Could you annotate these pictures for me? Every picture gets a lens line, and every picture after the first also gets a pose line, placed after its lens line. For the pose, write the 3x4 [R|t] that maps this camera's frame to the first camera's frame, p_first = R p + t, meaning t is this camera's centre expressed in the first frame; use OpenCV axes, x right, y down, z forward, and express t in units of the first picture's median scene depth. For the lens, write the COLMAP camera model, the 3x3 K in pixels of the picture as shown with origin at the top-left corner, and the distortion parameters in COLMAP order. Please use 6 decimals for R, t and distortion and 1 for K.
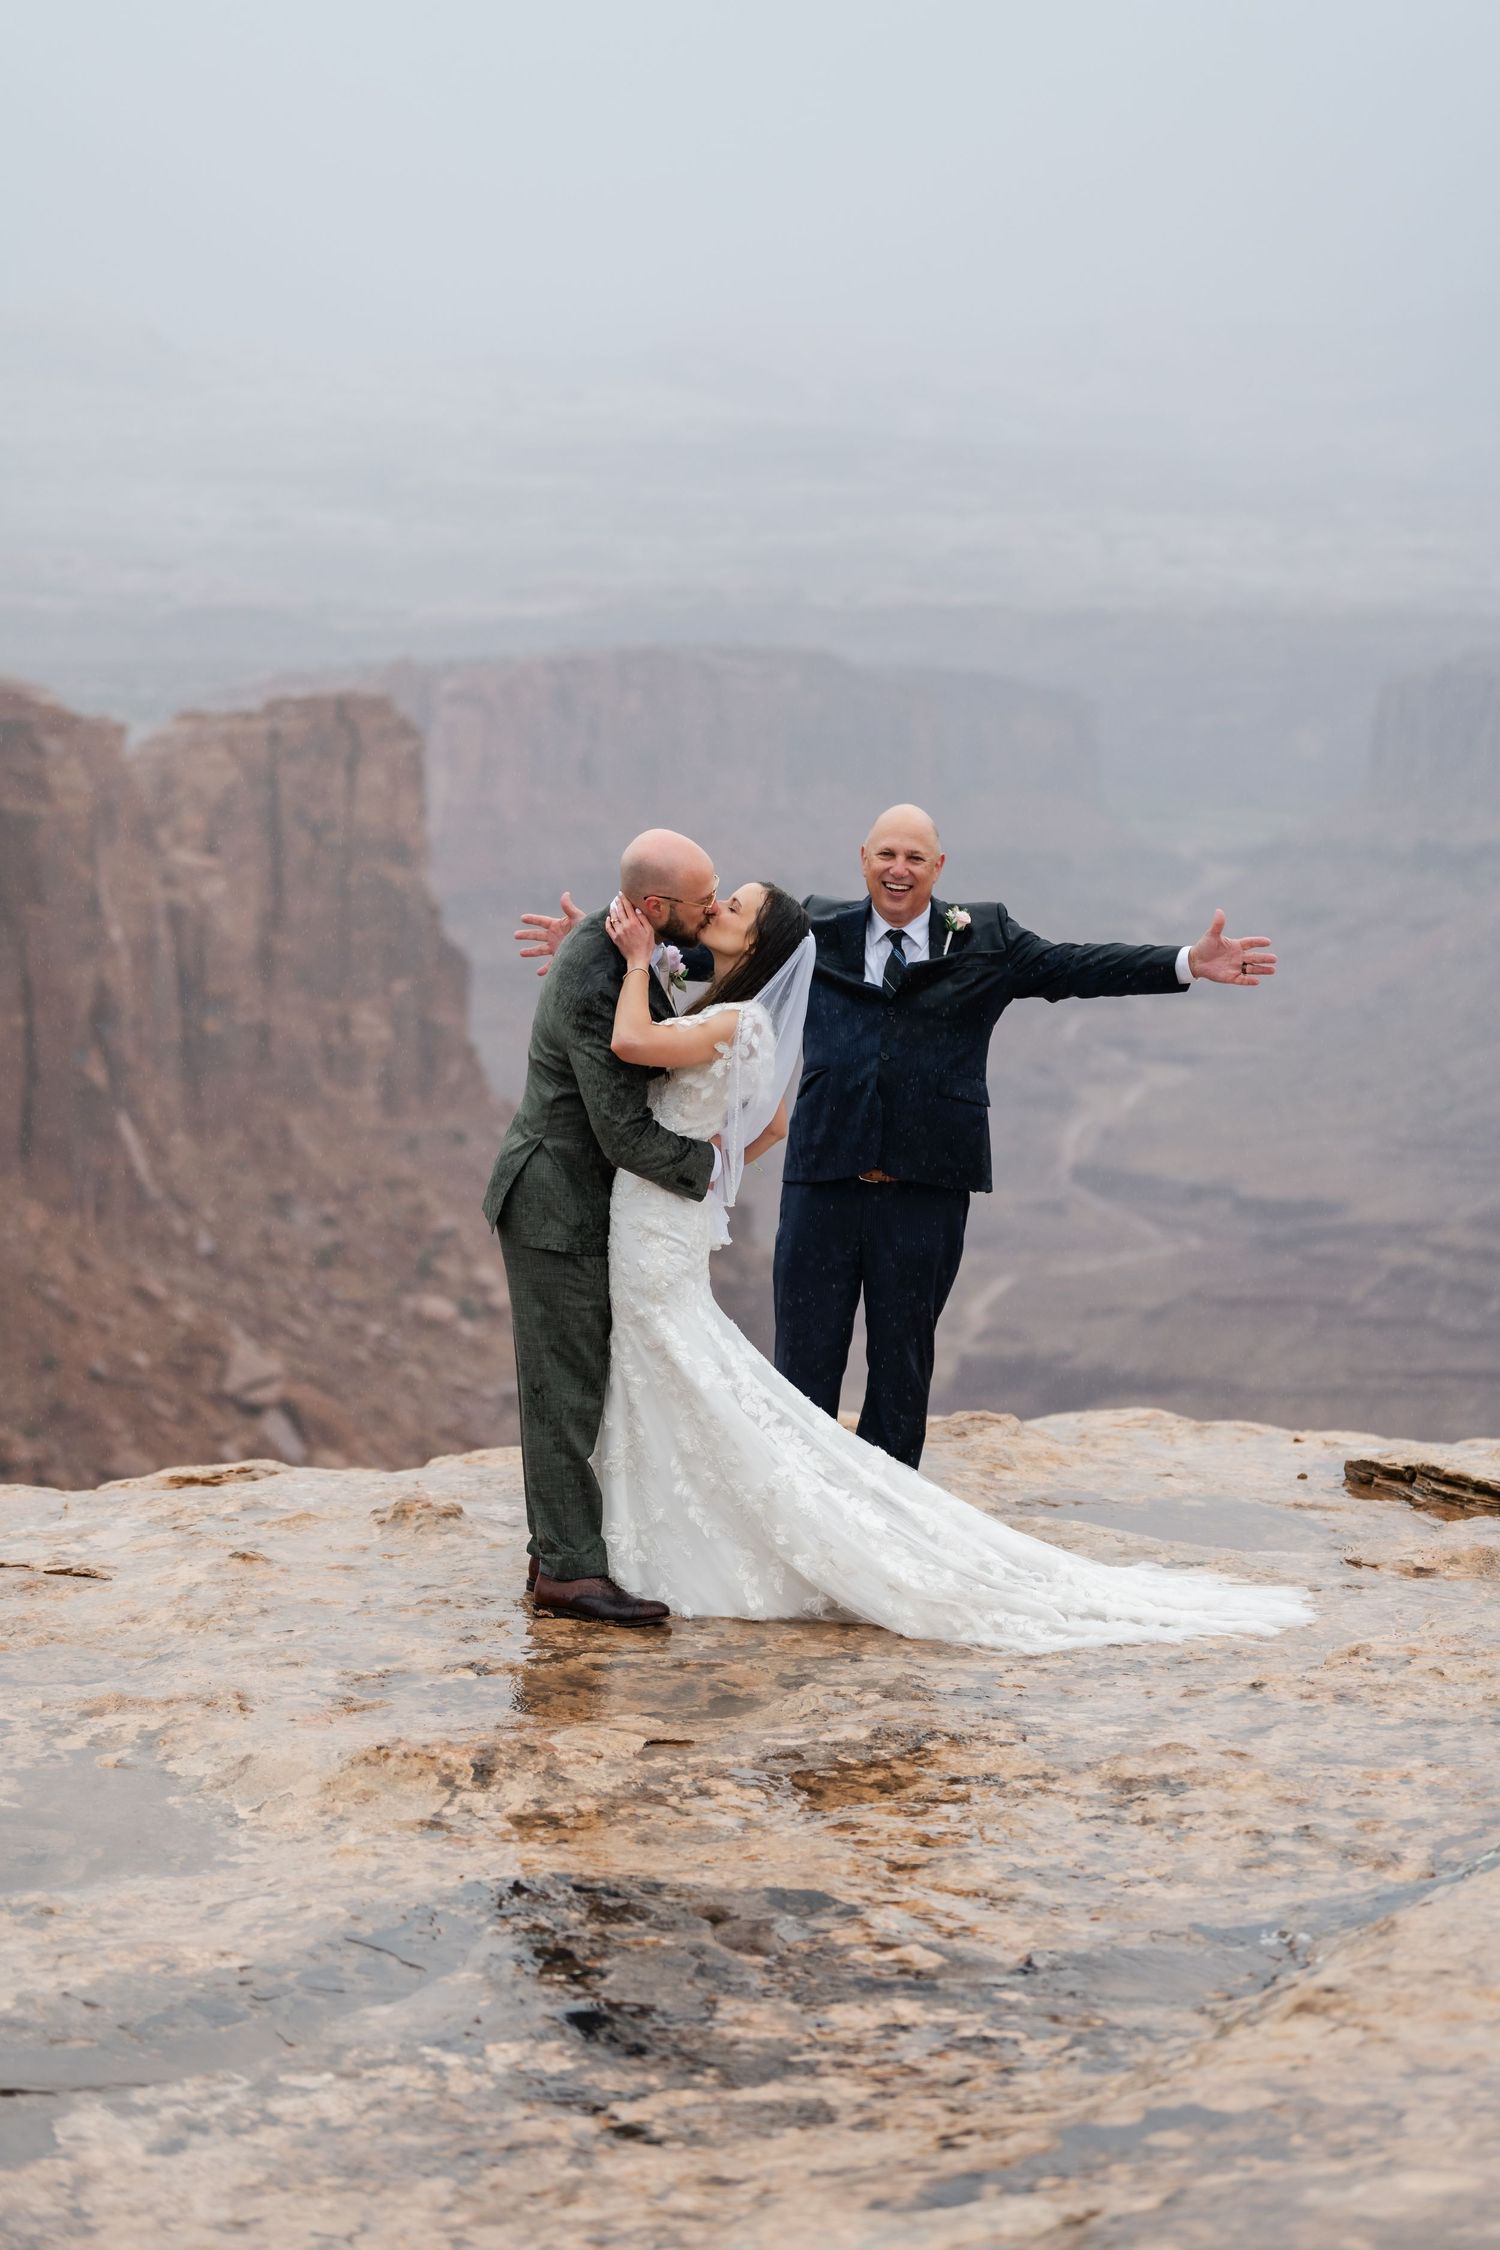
lens RADIAL K [[5480.6, 0, 704.5], [0, 5480.6, 1125.6], [0, 0, 1]] dist [0.009790, -0.734589]
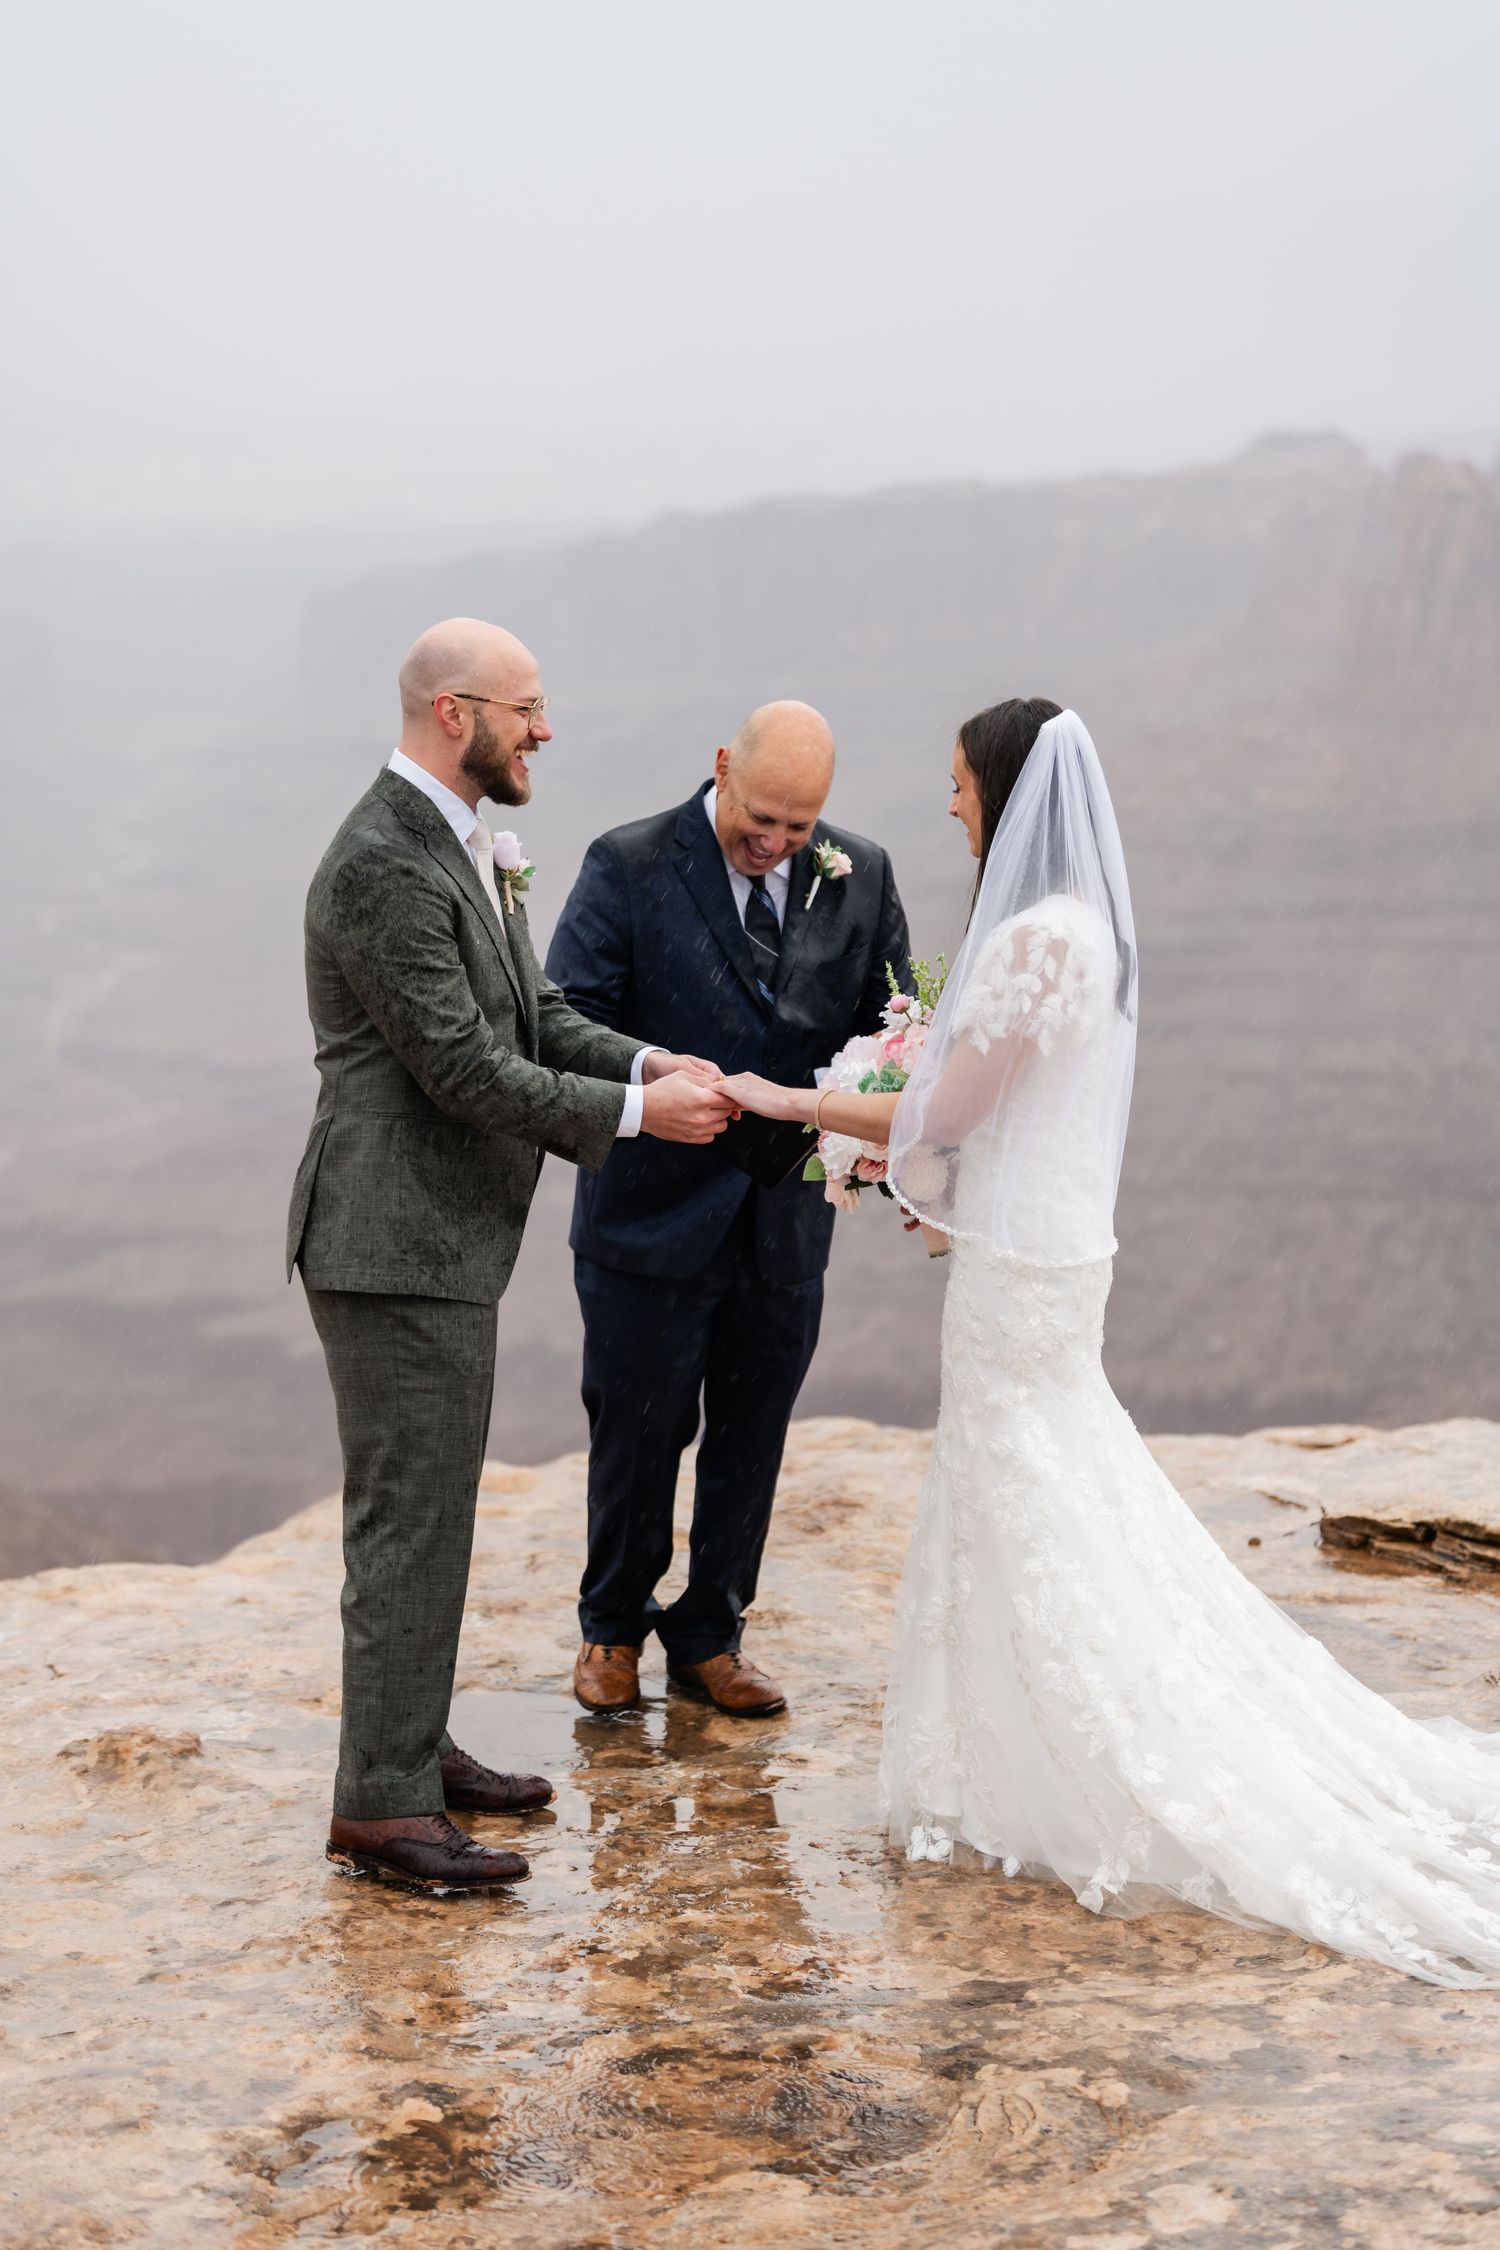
lens RADIAL K [[4714.0, 0, 745.7], [0, 4714.0, 1125.6], [0, 0, 1]] dist [-0.046145, 0.068838]
pose [[0.972869, -0.068988, 0.220831, -0.101914], [0.062587, 0.997395, 0.035864, -0.020367], [-0.222730, -0.021070, 0.974652, 0.439019]]
